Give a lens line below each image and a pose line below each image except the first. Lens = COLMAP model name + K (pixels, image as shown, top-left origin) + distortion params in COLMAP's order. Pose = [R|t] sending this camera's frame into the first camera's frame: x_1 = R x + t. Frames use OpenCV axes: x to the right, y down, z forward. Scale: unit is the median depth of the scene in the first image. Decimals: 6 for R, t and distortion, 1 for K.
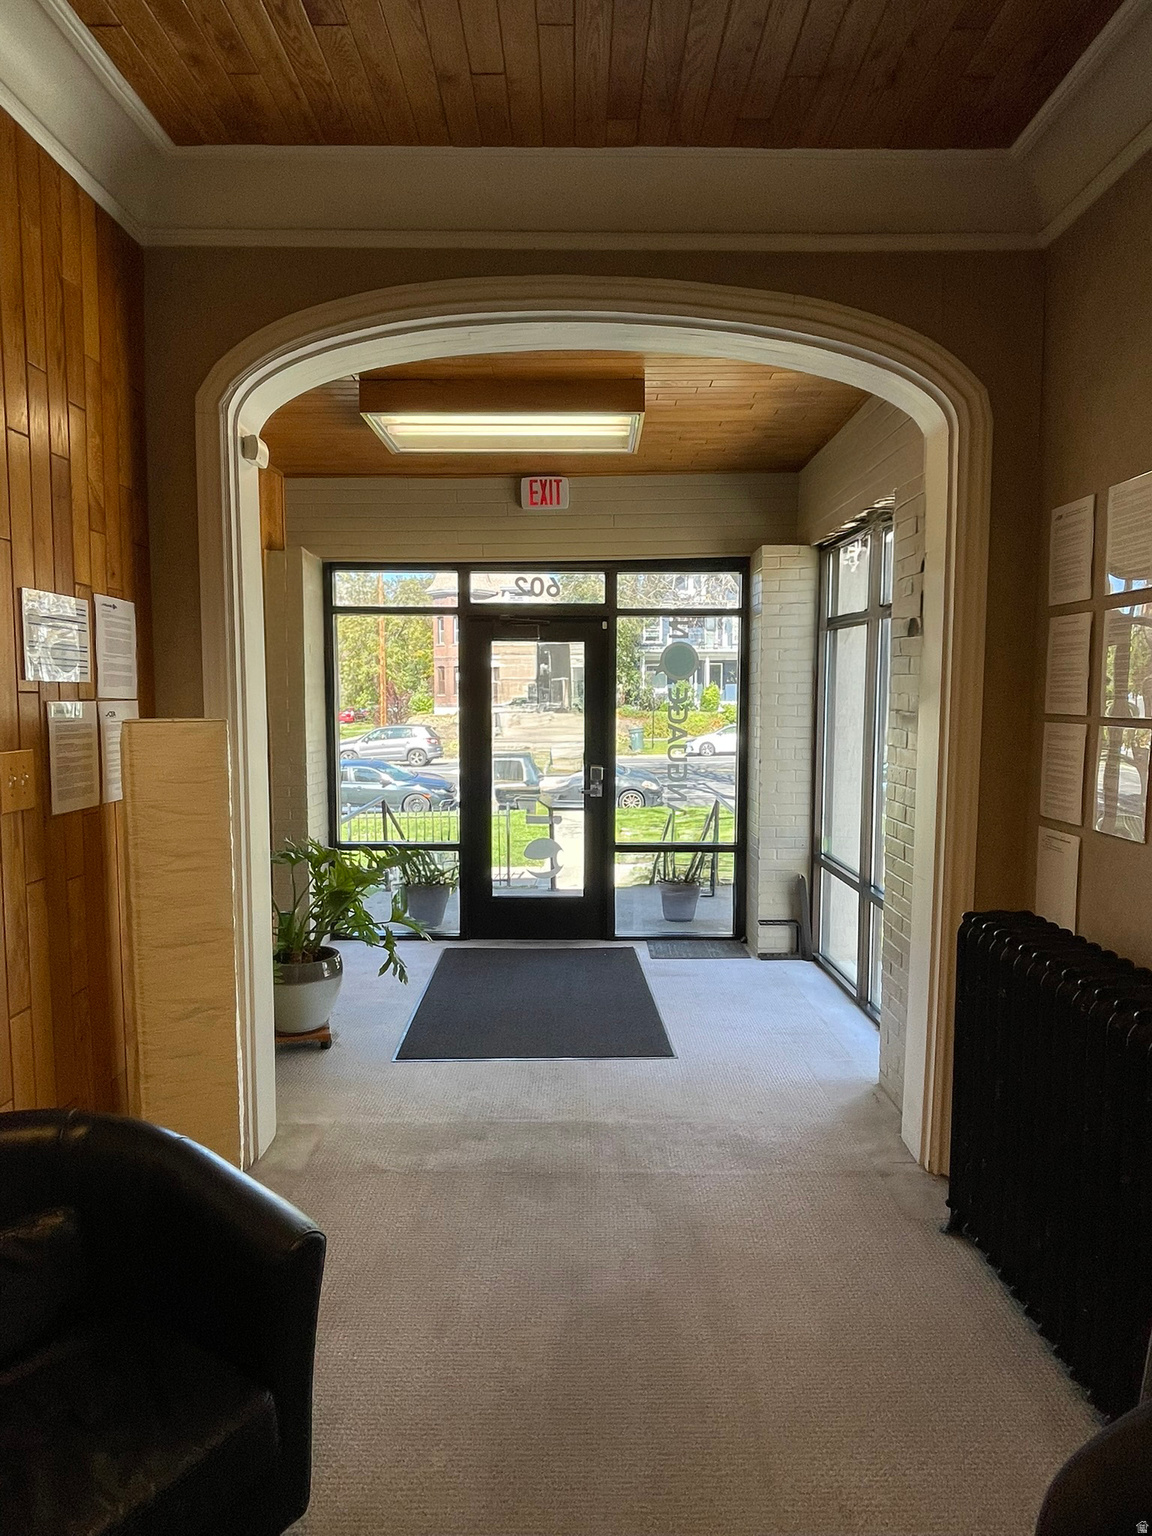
lens RADIAL K [[880.1, 0, 573.7], [0, 880.1, 761.6], [0, 0, 1]] dist [0.008127, -0.003351]
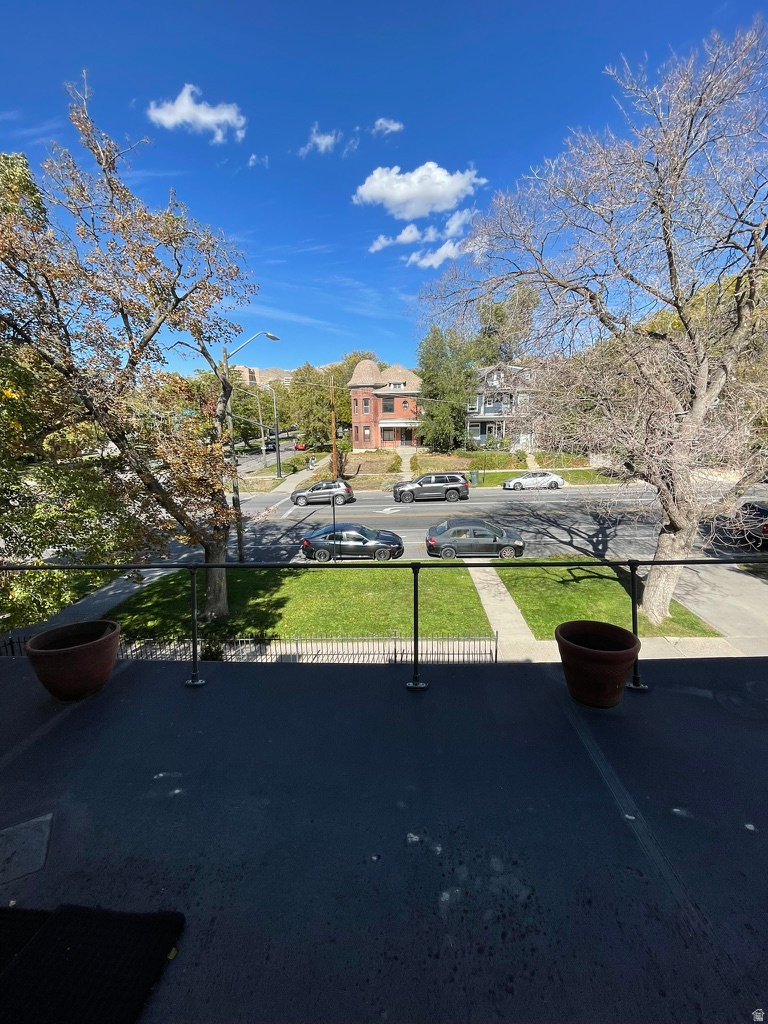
lens RADIAL K [[448.1, 0, 384.2], [0, 448.1, 512.9], [0, 0, 1]] dist [-0.004810, -0.000433]
pose [[0.998841, -0.013844, -0.046088, -0.554475], [0.020276, 0.989637, 0.142155, -0.662364], [0.043643, -0.142925, 0.988771, 0.523658]]
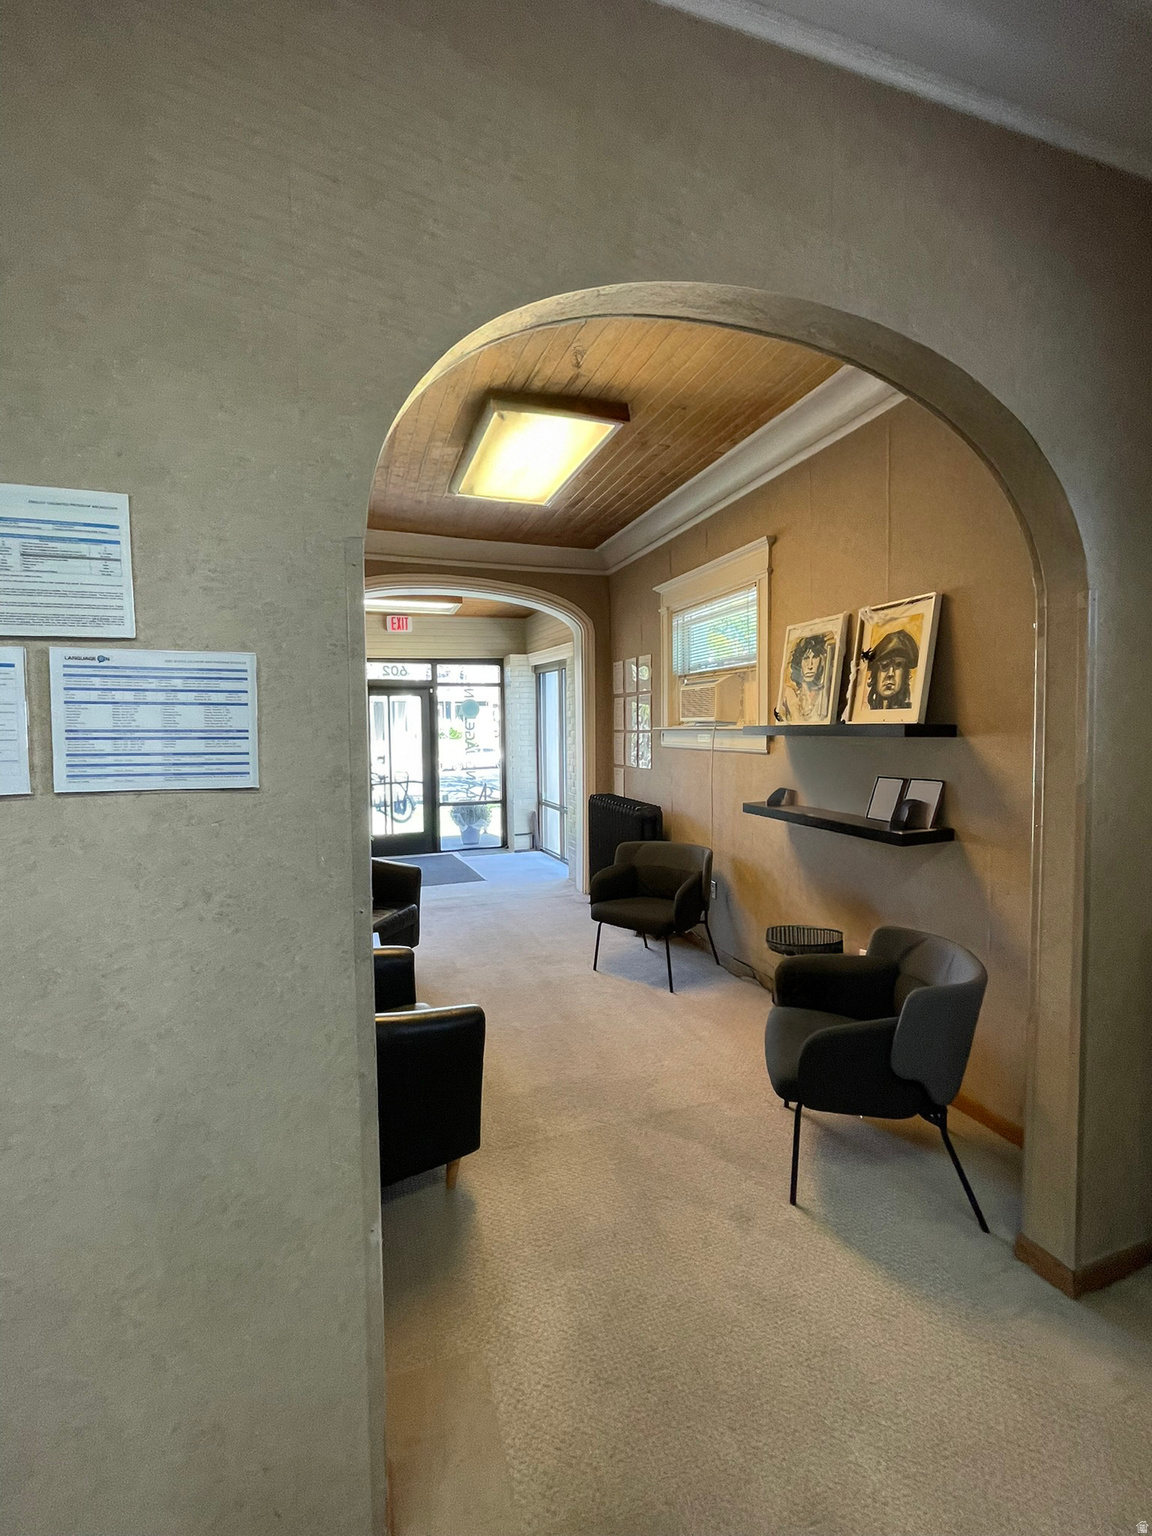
lens RADIAL K [[672.1, 0, 566.4], [0, 672.1, 760.7], [0, 0, 1]] dist [-0.004810, -0.000433]
pose [[0.948077, -0.029736, 0.316646, -0.157992], [0.037840, 0.999094, -0.019473, 0.040146], [-0.315780, 0.030444, 0.948344, -0.505646]]
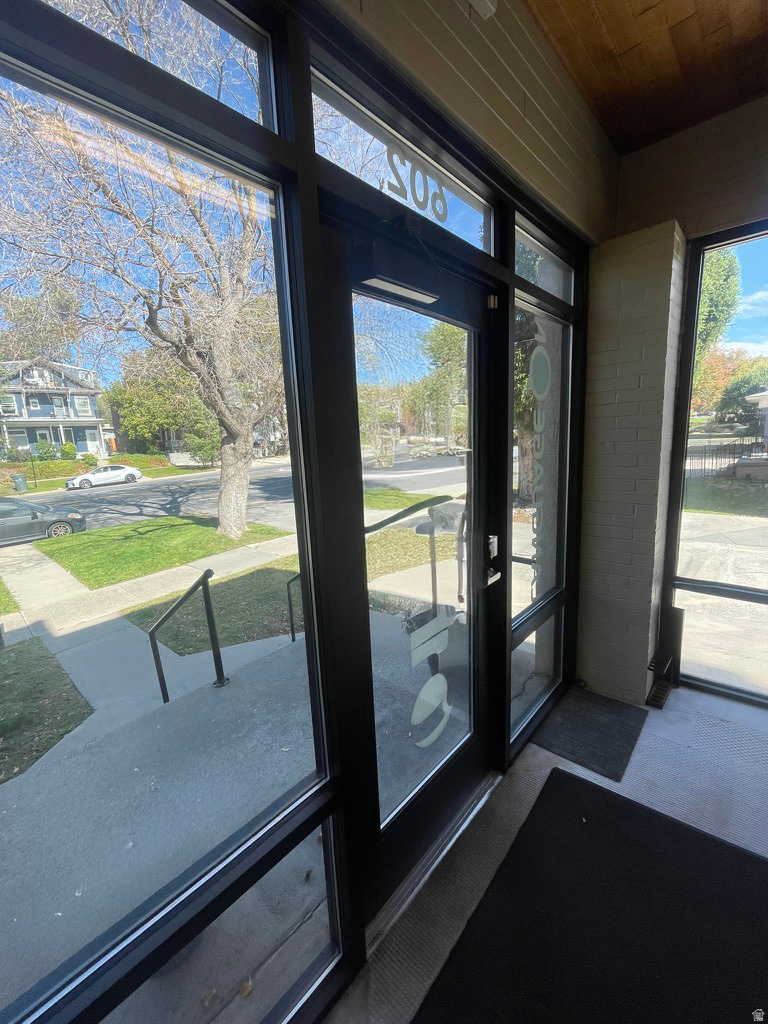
lens RADIAL K [[416.9, 0, 387.7], [0, 416.9, 514.7], [0, 0, 1]] dist [-0.003871, 0.000756]
pose [[0.664429, -0.172756, 0.727110, -0.240503], [0.102783, 0.984794, 0.140058, -0.061151], [-0.740250, -0.018324, 0.672082, 0.863582]]
